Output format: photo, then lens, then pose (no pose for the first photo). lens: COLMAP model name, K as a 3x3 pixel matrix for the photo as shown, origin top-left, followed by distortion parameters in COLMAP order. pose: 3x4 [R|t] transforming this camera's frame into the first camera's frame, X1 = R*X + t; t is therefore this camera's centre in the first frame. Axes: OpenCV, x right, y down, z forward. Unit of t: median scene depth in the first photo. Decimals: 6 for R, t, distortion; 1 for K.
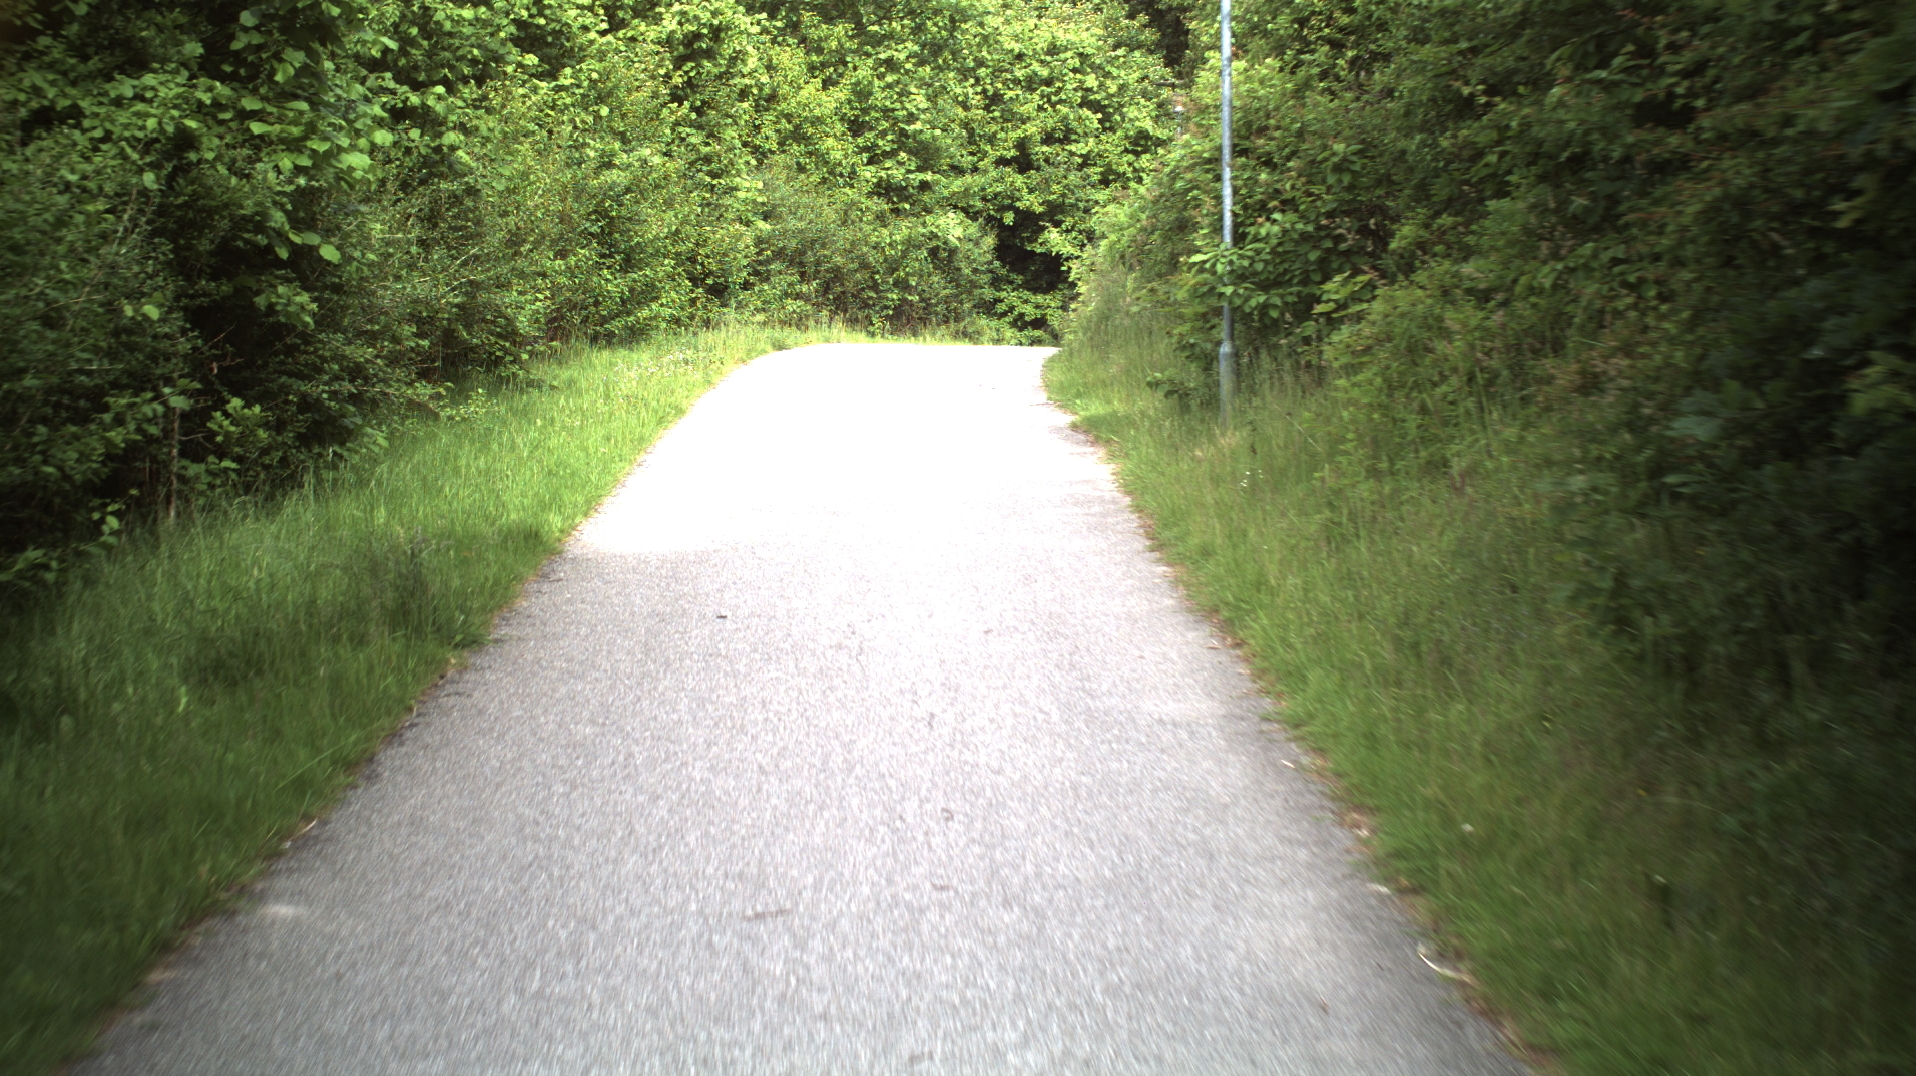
lens RADIAL K [[4761.9, 0, 940.4], [0, 4761.9, 554.9], [0, 0, 1]] dist [-0.323080, 0.000000]
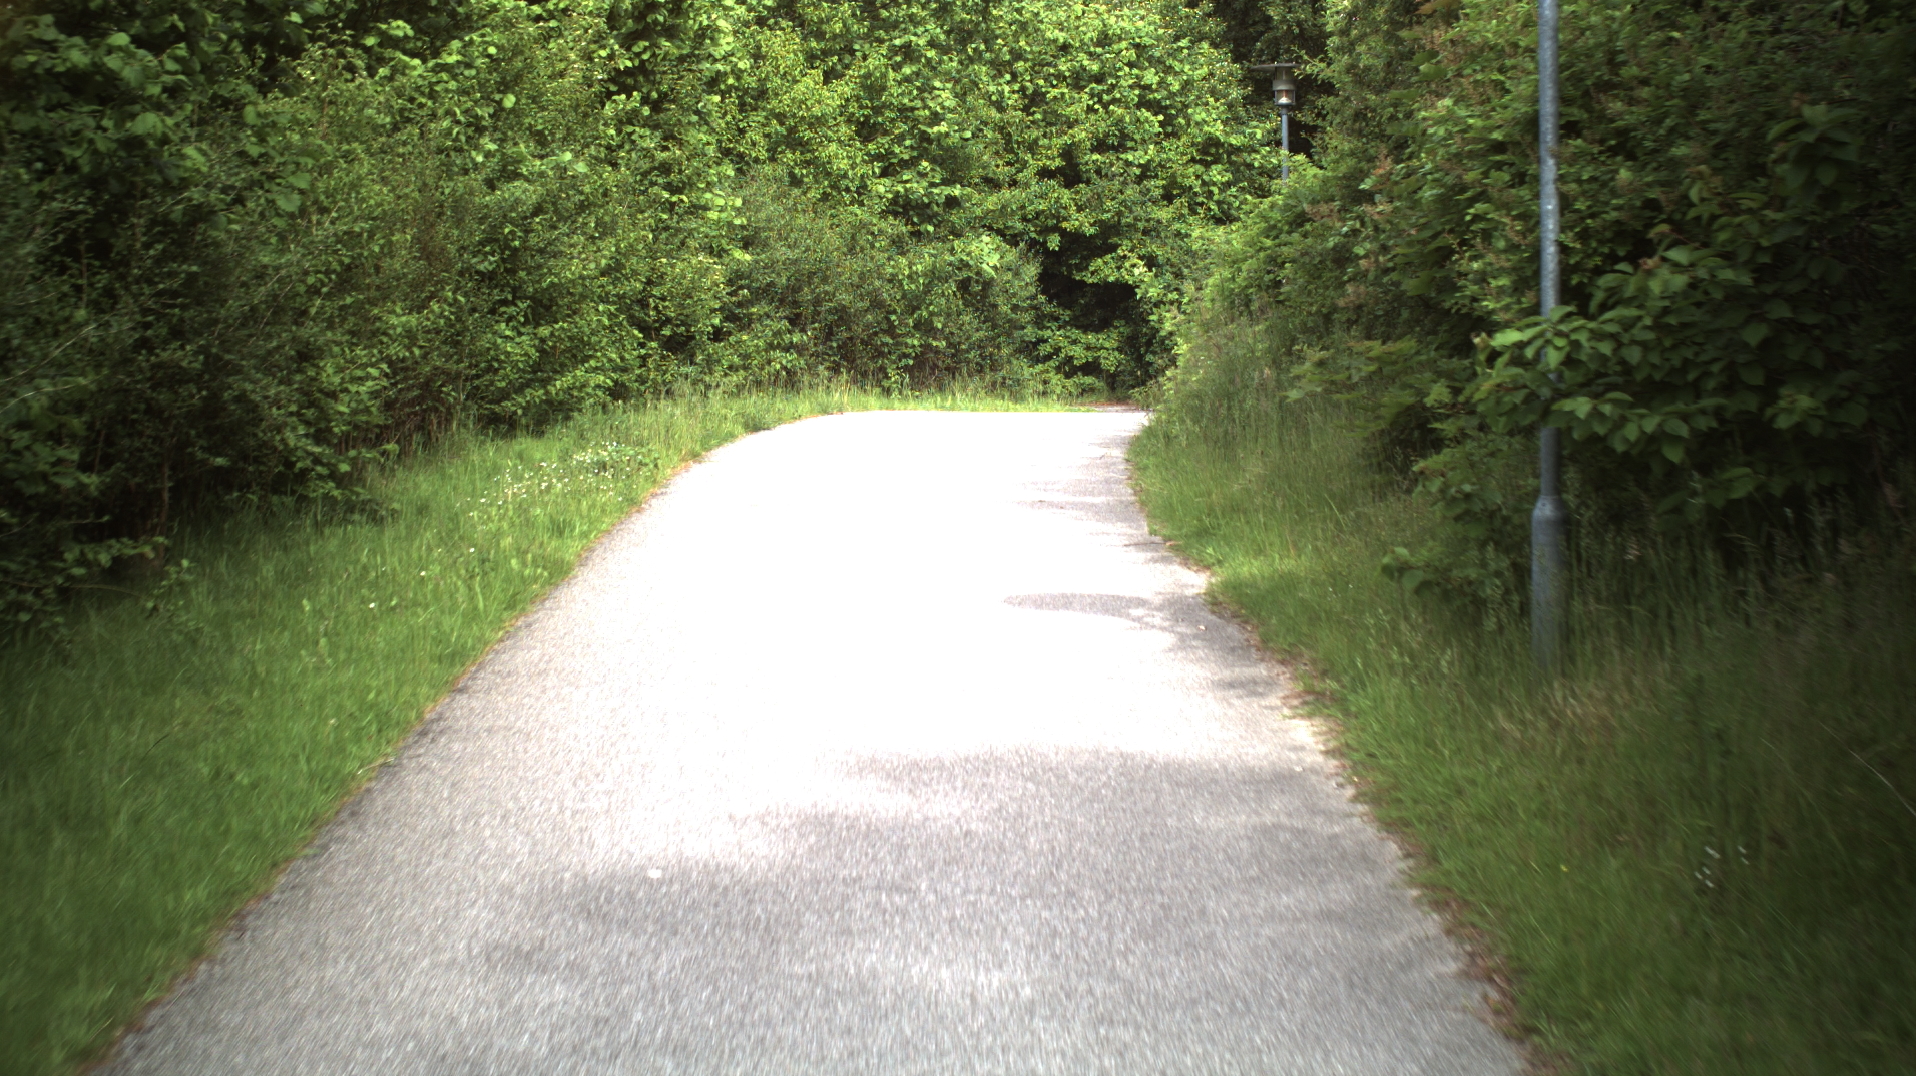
lens RADIAL K [[4761.9, 0, 967.5], [0, 4761.9, 547.5], [0, 0, 1]] dist [-0.323080, 0.000000]
pose [[0.999980, -0.006302, 0.000131, -0.001615], [0.006303, 0.999965, -0.005572, -0.020299], [-0.000096, 0.005573, 0.999984, 0.267474]]
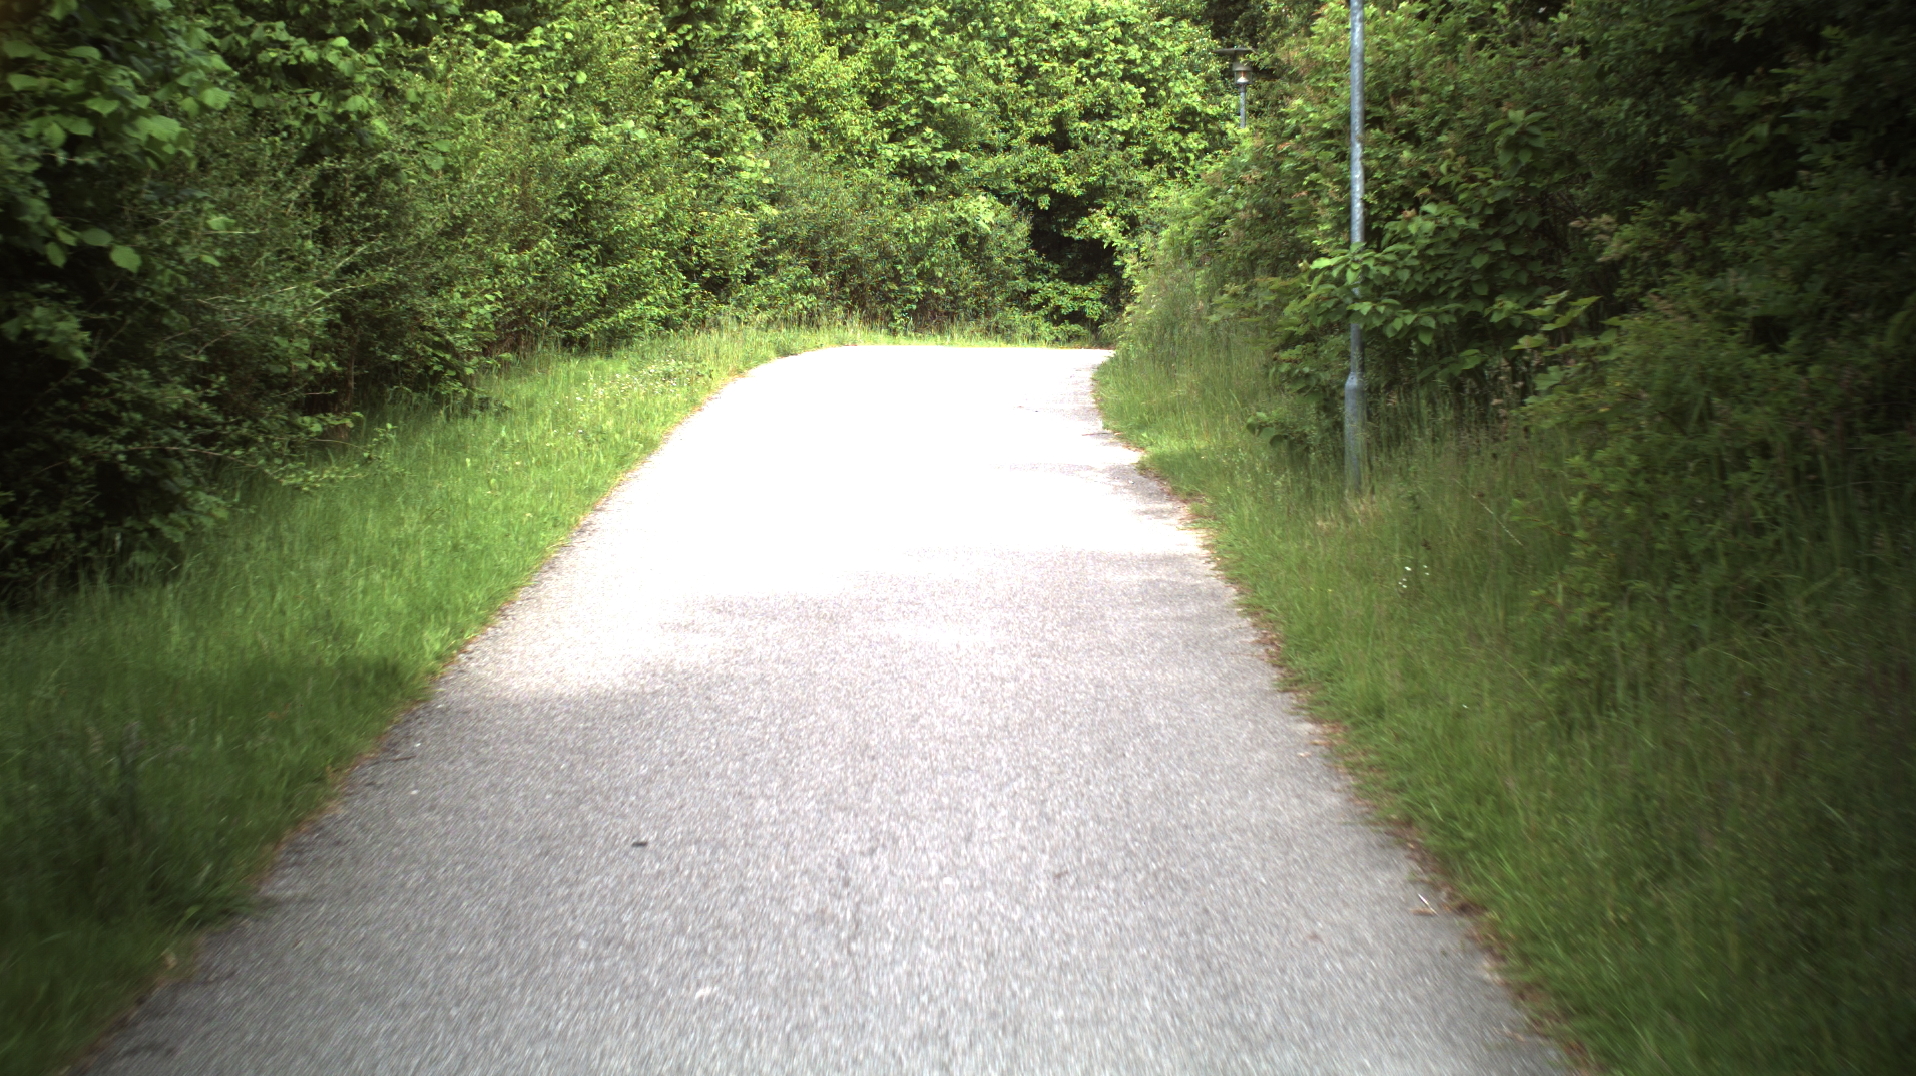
lens RADIAL K [[4761.9, 0, 962.6], [0, 4761.9, 539.7], [0, 0, 1]] dist [-0.323080, 0.000000]
pose [[0.999994, 0.003312, -0.000440, -0.001023], [-0.003312, 0.999994, 0.000946, -0.010372], [0.000443, -0.000944, 0.999999, 0.134203]]
